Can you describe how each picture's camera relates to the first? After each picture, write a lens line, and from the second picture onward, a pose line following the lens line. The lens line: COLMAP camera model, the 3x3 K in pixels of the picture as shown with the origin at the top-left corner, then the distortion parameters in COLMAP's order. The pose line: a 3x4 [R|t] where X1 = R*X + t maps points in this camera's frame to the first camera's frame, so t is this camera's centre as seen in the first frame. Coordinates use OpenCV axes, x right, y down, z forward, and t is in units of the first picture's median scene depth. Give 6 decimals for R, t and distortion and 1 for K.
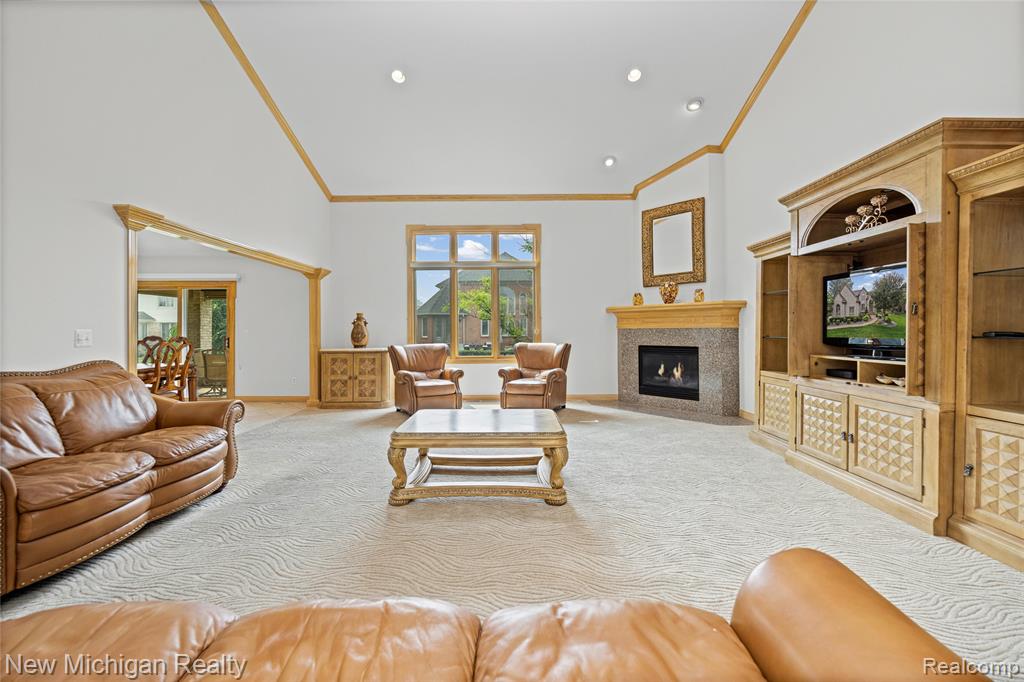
lens RADIAL K [[395.4, 0, 513.2], [0, 395.4, 336.8], [0, 0, 1]] dist [-0.001311, -0.000286]
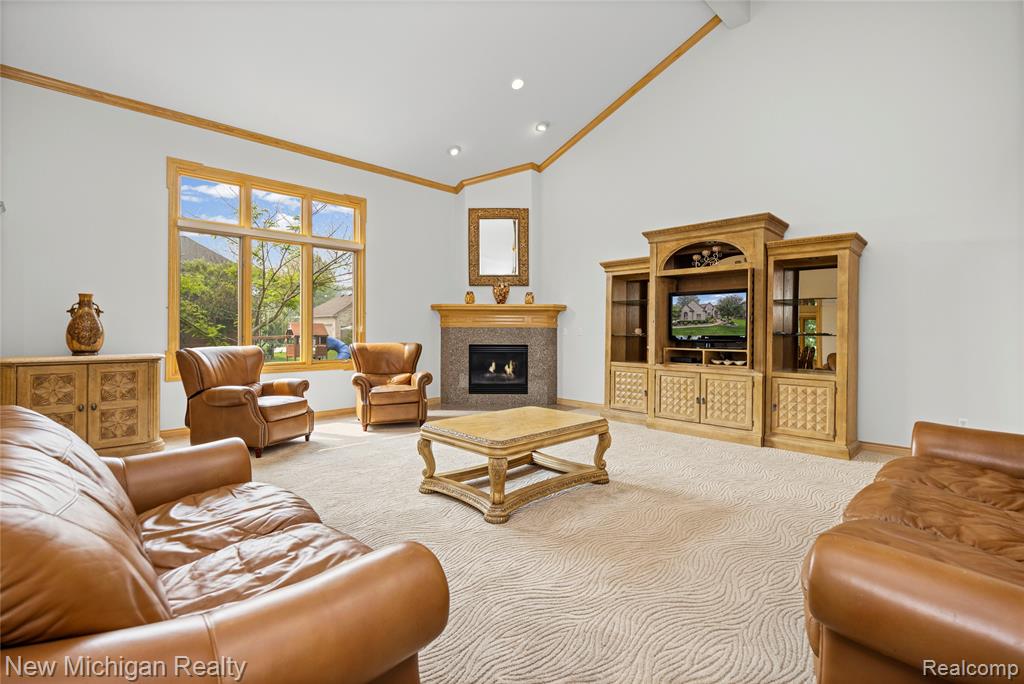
lens RADIAL K [[465.0, 0, 510.7], [0, 465.0, 336.5], [0, 0, 1]] dist [0.012768, -0.001036]
pose [[0.722546, -0.000992, 0.691322, -0.467195], [0.001745, 0.999998, -0.000388, 0.003181], [-0.691321, 0.001487, 0.722546, 0.105250]]
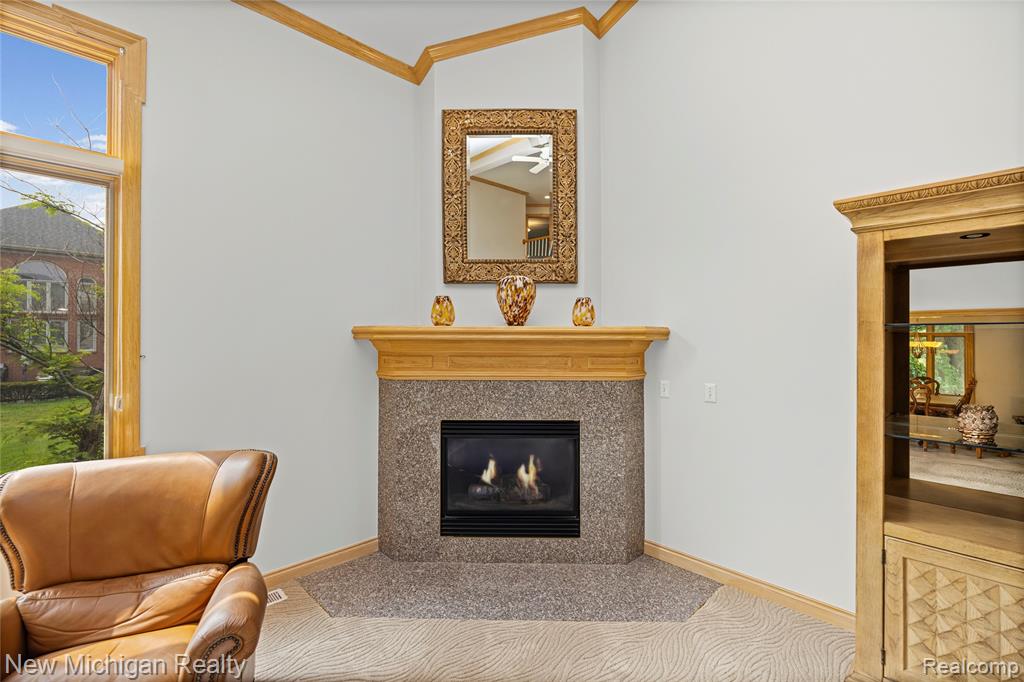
lens RADIAL K [[465.0, 0, 519.3], [0, 465.0, 334.9], [0, 0, 1]] dist [0.012768, -0.001036]
pose [[0.717013, 0.013749, 0.696924, 0.035528], [0.003693, 0.999717, -0.023522, -0.065078], [-0.697050, 0.019439, 0.716759, 0.671183]]
